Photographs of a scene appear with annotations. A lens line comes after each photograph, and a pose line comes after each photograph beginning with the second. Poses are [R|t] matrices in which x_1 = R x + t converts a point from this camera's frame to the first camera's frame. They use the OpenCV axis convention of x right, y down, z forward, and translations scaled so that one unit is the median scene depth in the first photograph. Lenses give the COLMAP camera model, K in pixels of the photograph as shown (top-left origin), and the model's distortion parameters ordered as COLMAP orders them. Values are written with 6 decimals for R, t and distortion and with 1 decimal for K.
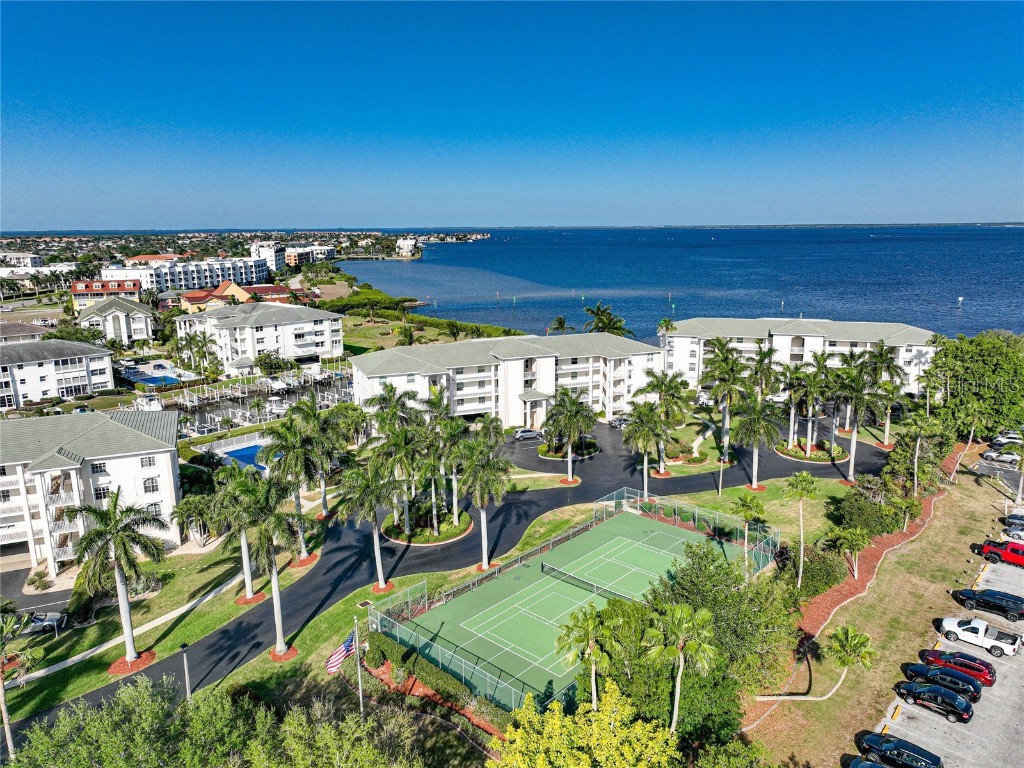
lens RADIAL K [[724.2, 0, 512.0], [0, 724.2, 384.0], [0, 0, 1]] dist [0.001534, 0.005215]
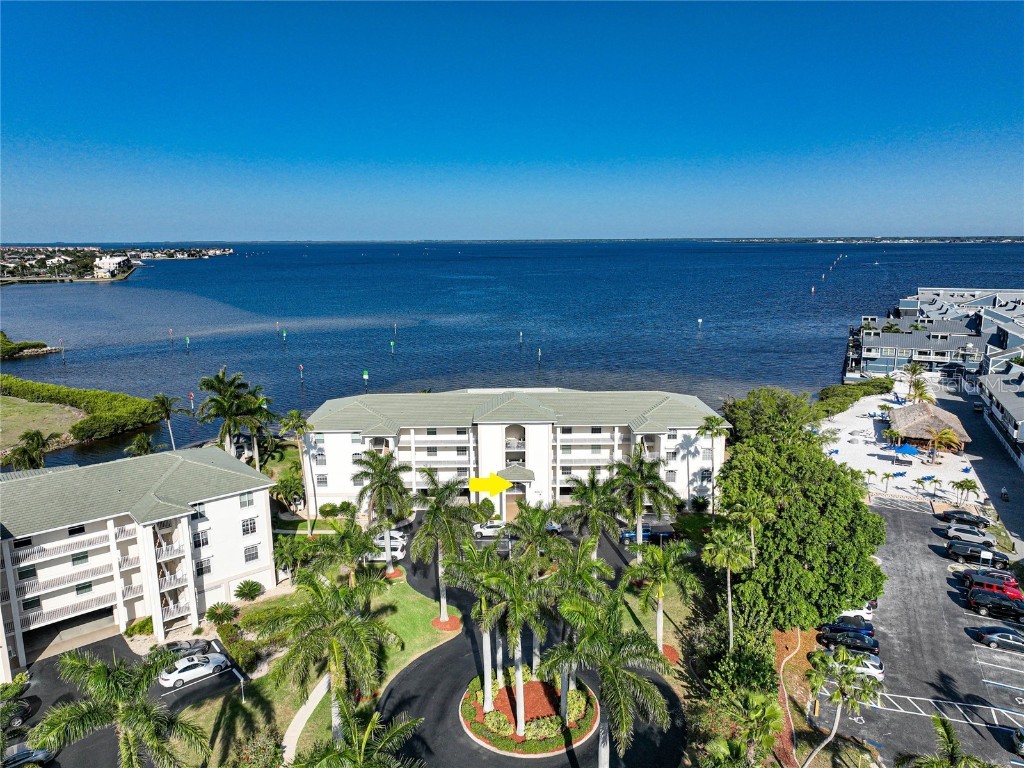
lens RADIAL K [[724.2, 0, 512.0], [0, 724.2, 384.0], [0, 0, 1]] dist [0.001534, 0.005215]
pose [[0.949273, -0.060421, 0.308595, 0.189793], [0.066281, 0.997765, -0.008531, -0.090364], [-0.307390, 0.028552, 0.951155, 0.379880]]
